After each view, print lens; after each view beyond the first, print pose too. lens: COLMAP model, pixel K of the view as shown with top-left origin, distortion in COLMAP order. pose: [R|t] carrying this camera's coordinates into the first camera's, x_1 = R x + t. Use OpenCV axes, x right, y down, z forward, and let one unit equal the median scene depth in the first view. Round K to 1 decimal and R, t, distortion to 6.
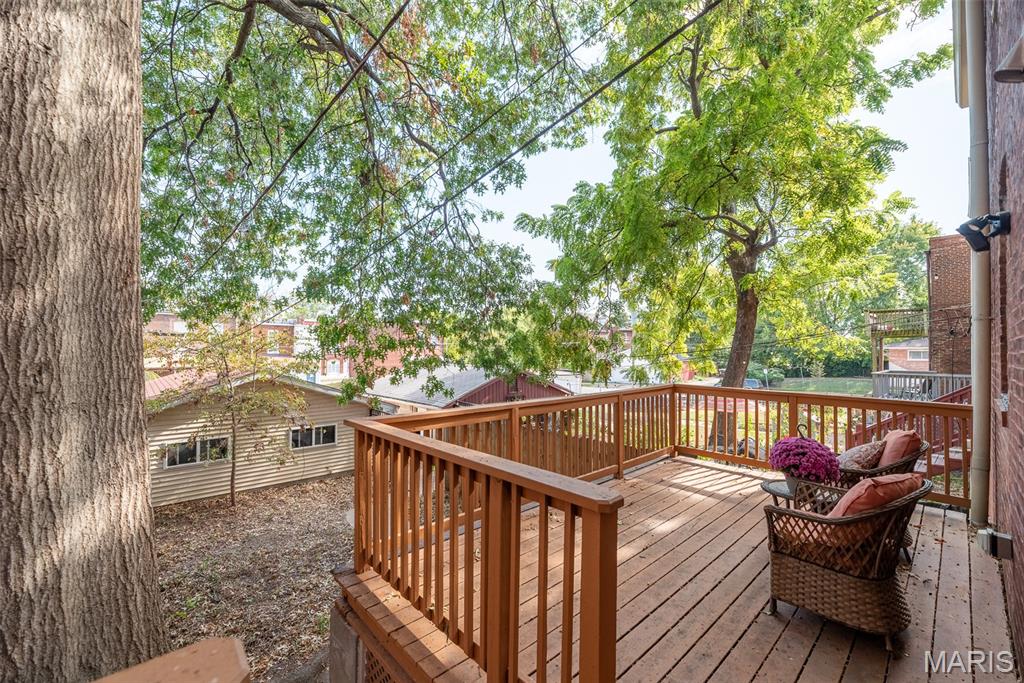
lens RADIAL K [[412.4, 0, 512.4], [0, 412.4, 343.8], [0, 0, 1]] dist [0.001156, -0.000287]
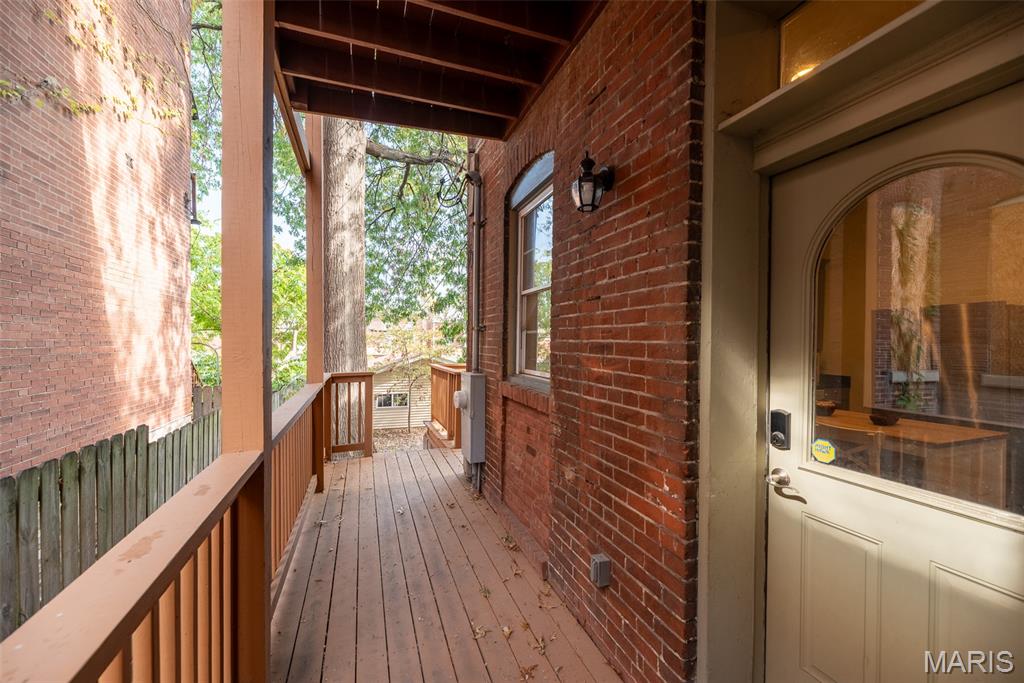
lens RADIAL K [[412.4, 0, 512.5], [0, 412.4, 343.0], [0, 0, 1]] dist [0.001156, -0.000287]
pose [[0.925210, 0.001429, -0.379454, 0.389941], [0.004208, 0.999893, 0.014025, 0.005112], [0.379433, -0.014573, 0.925104, -0.435578]]
